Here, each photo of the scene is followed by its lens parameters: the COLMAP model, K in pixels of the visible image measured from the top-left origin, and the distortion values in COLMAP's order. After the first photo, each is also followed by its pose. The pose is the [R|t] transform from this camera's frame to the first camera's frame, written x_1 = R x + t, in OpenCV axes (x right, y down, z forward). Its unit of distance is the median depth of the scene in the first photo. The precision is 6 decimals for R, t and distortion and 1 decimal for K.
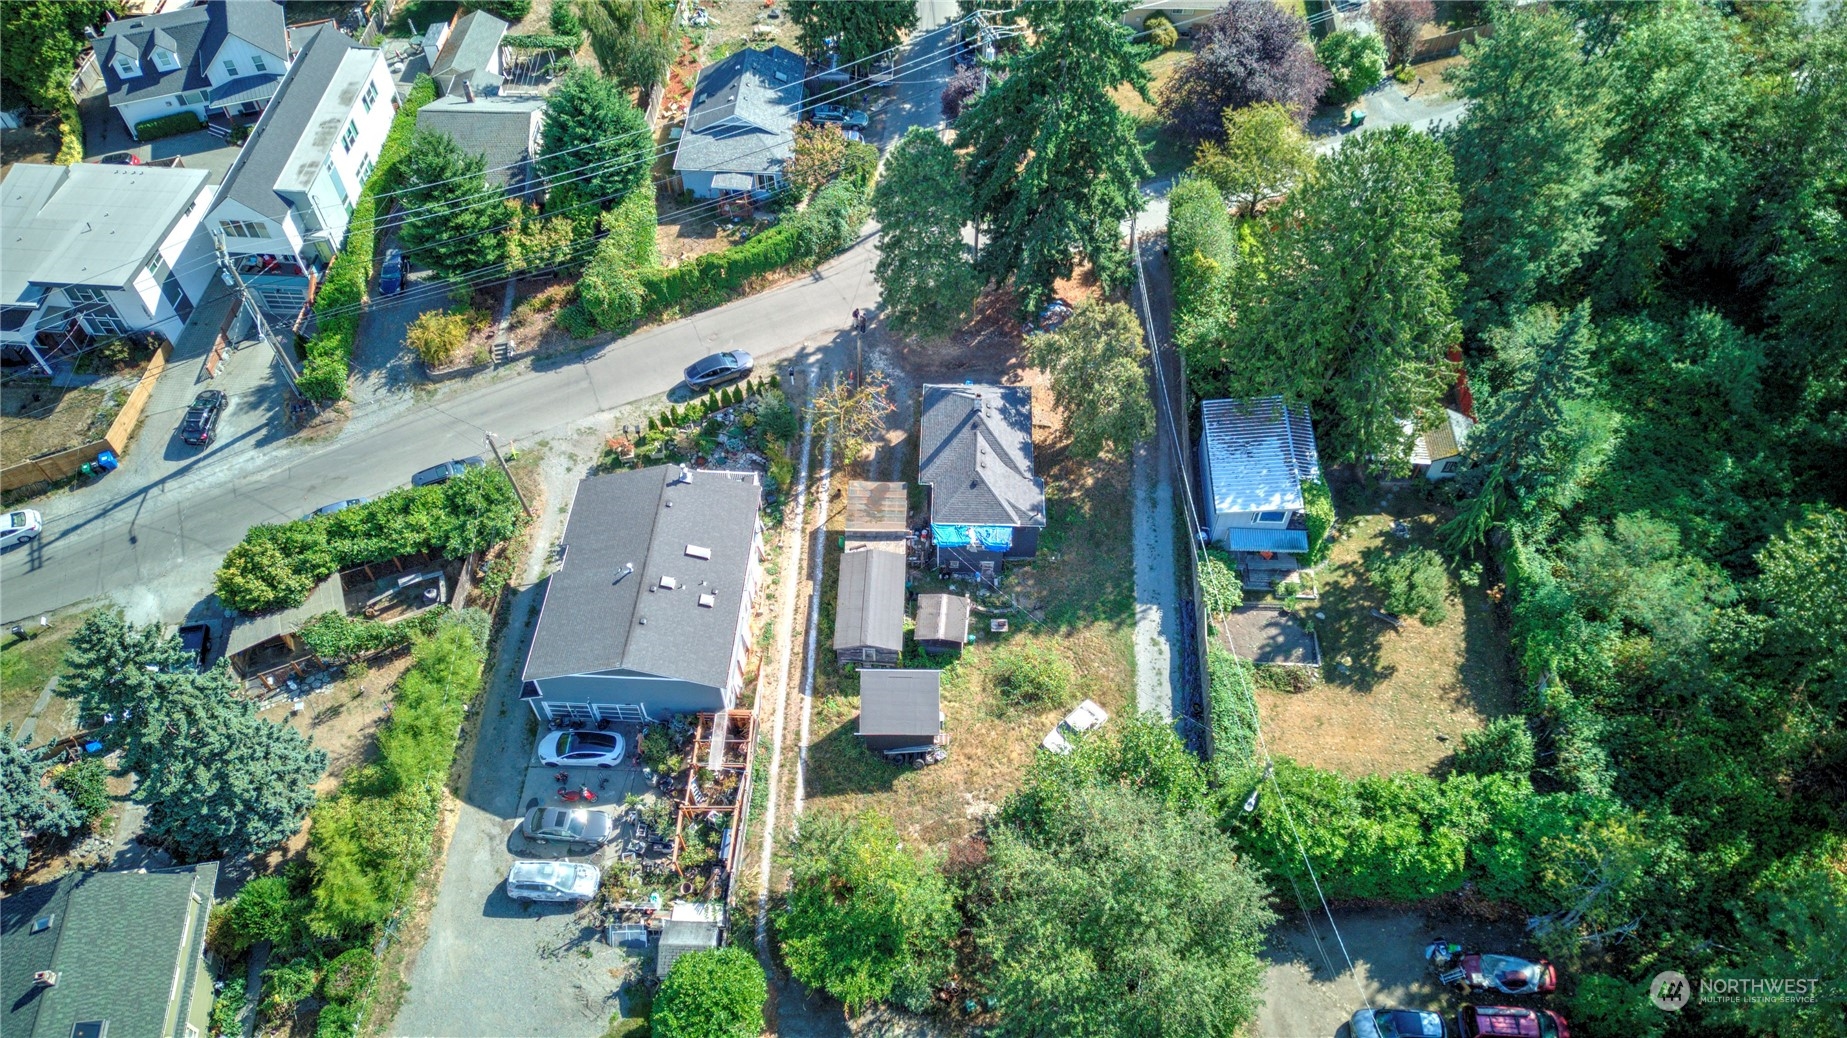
lens RADIAL K [[1282.2, 0, 927.9], [0, 1282.2, 515.3], [0, 0, 1]] dist [0.040611, -0.016849]
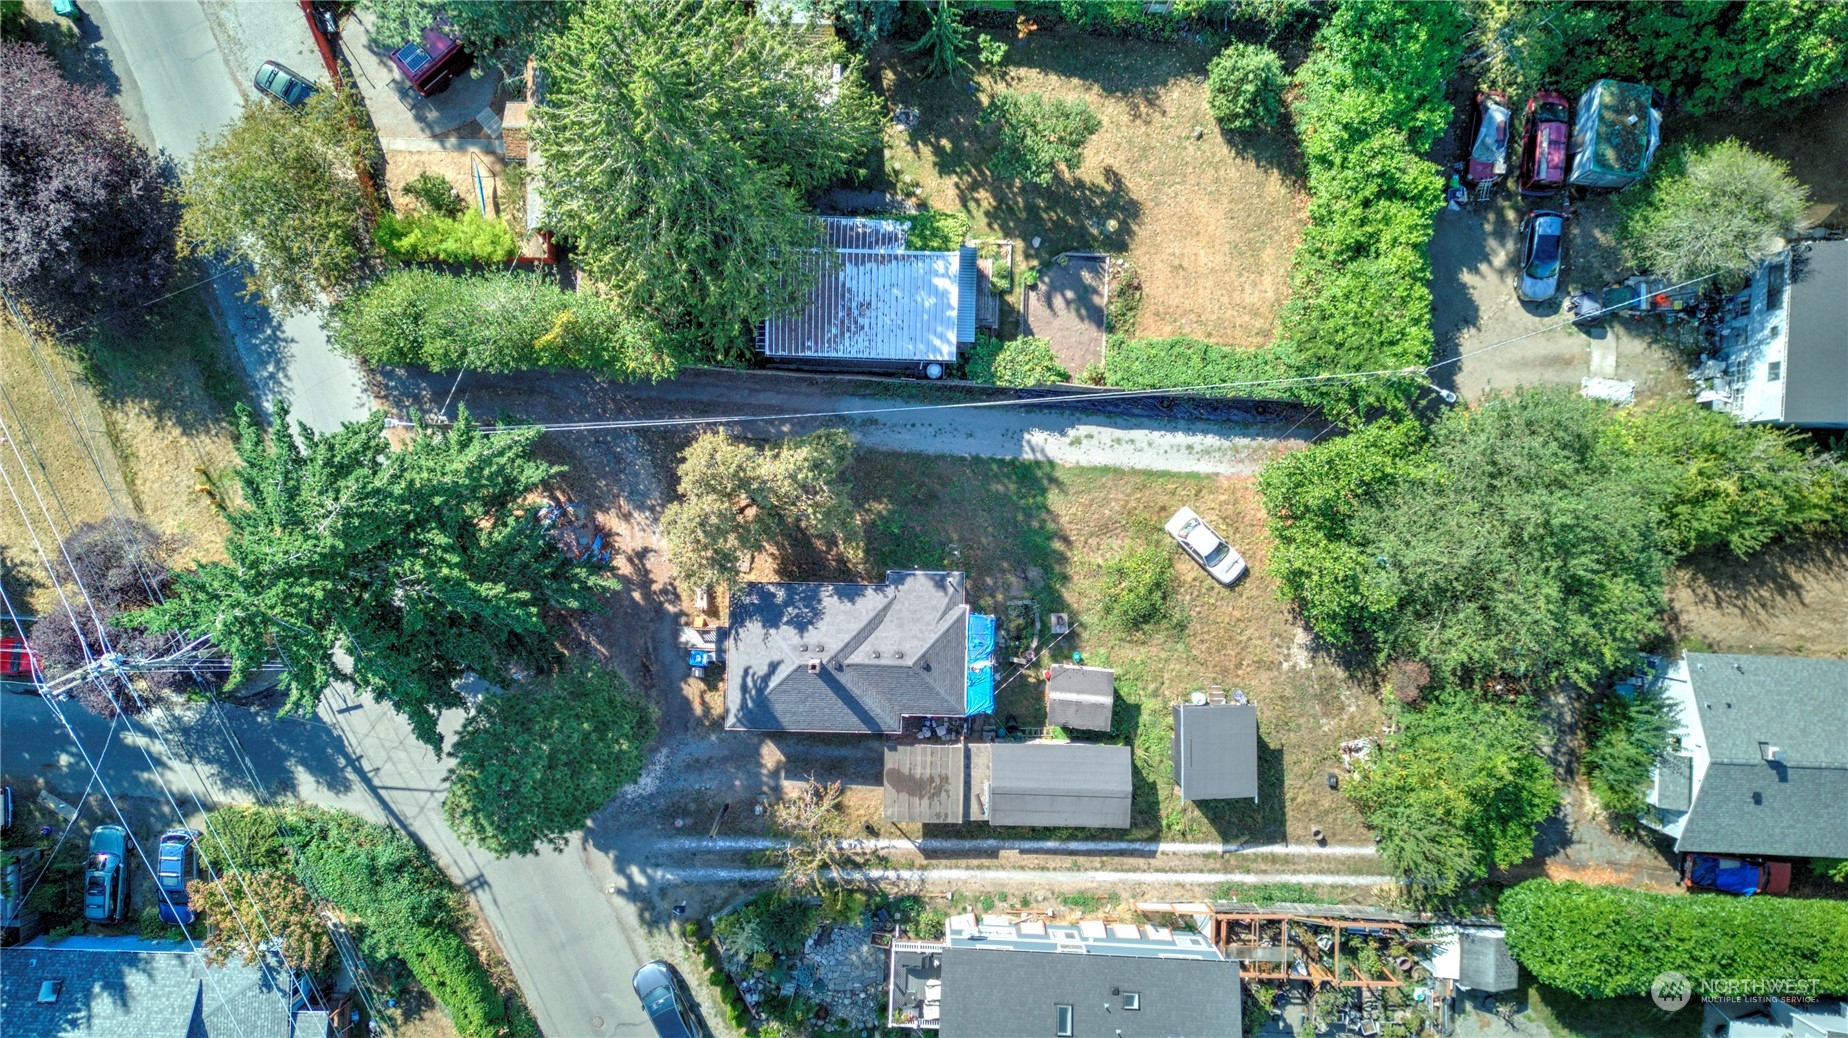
lens RADIAL K [[1282.9, 0, 915.0], [0, 1282.9, 512.0], [0, 0, 1]] dist [0.040611, -0.016849]
pose [[-0.006800, -0.999975, 0.002116, 0.127080], [0.795716, -0.004130, 0.605656, -0.495424], [-0.605632, 0.005802, 0.795724, 0.380966]]
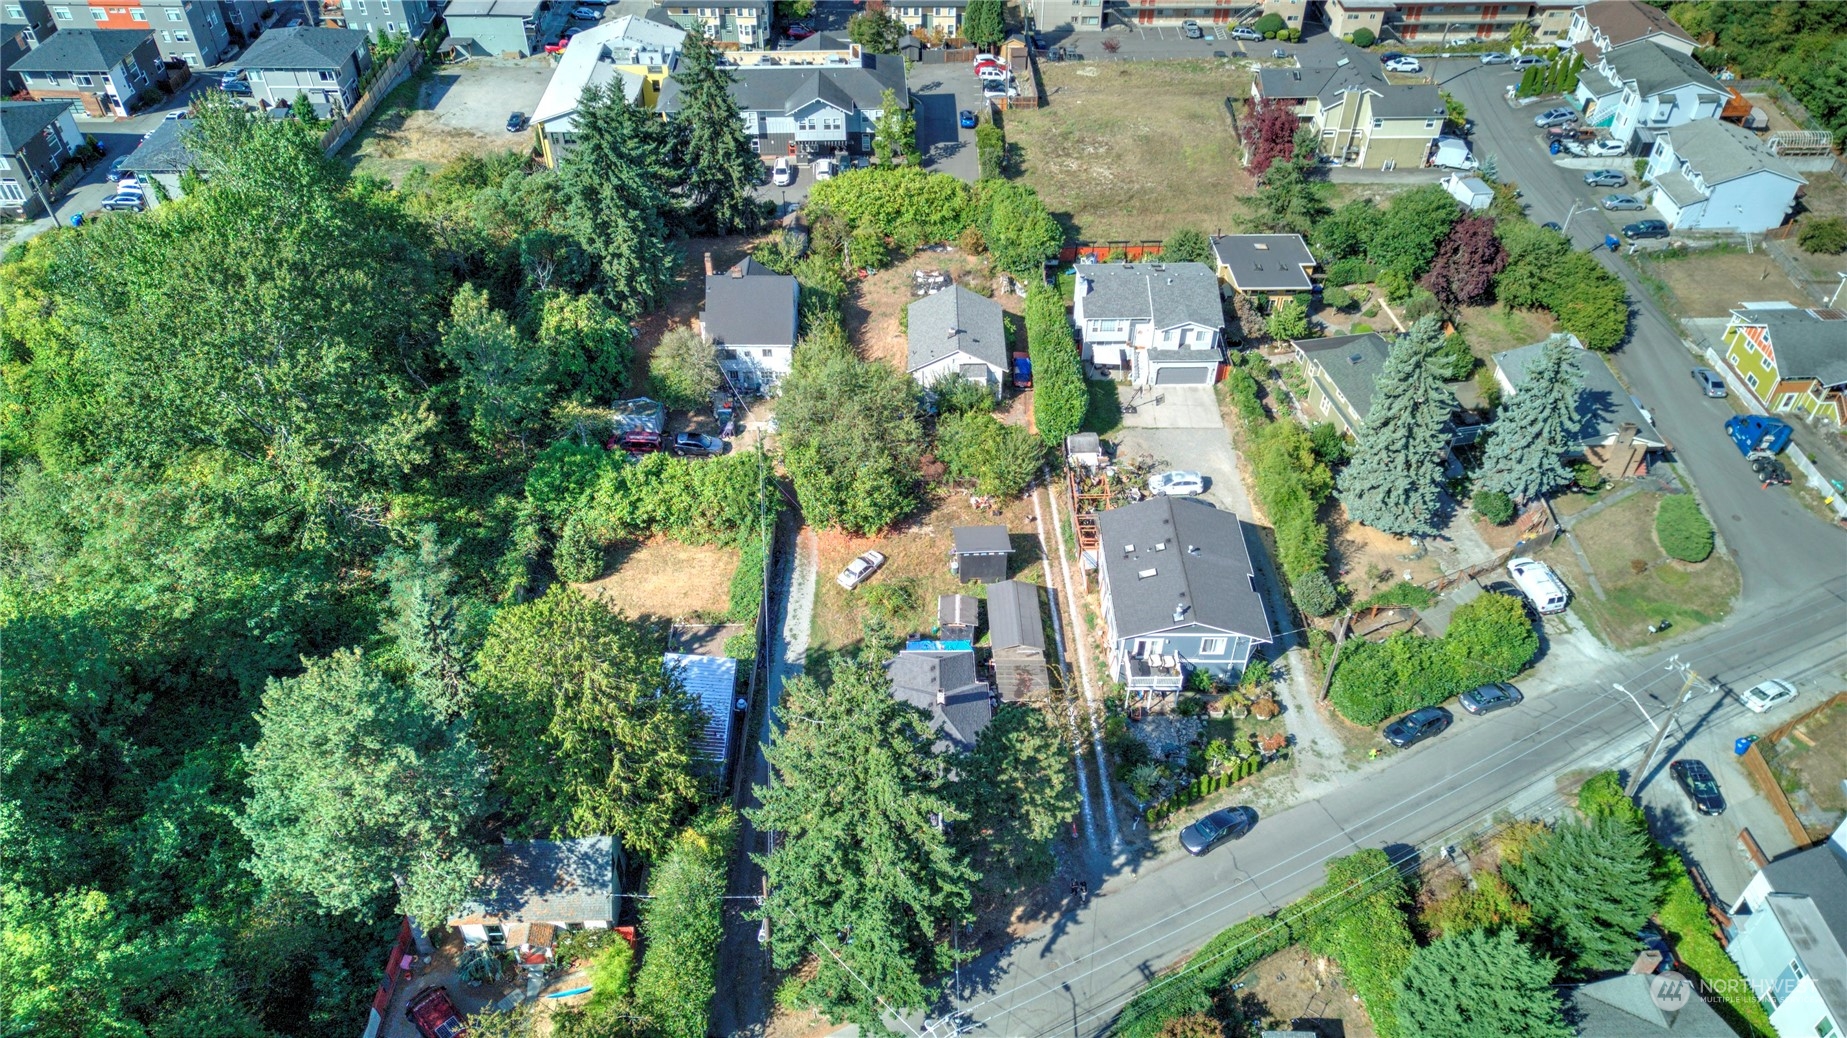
lens RADIAL K [[1282.2, 0, 920.7], [0, 1282.2, 518.6], [0, 0, 1]] dist [0.040611, -0.016849]
pose [[-0.998357, 0.037651, -0.043185, 0.099282], [-0.046061, -0.079186, 0.995795, -1.173506], [0.034073, 0.996149, 0.080790, 0.767069]]
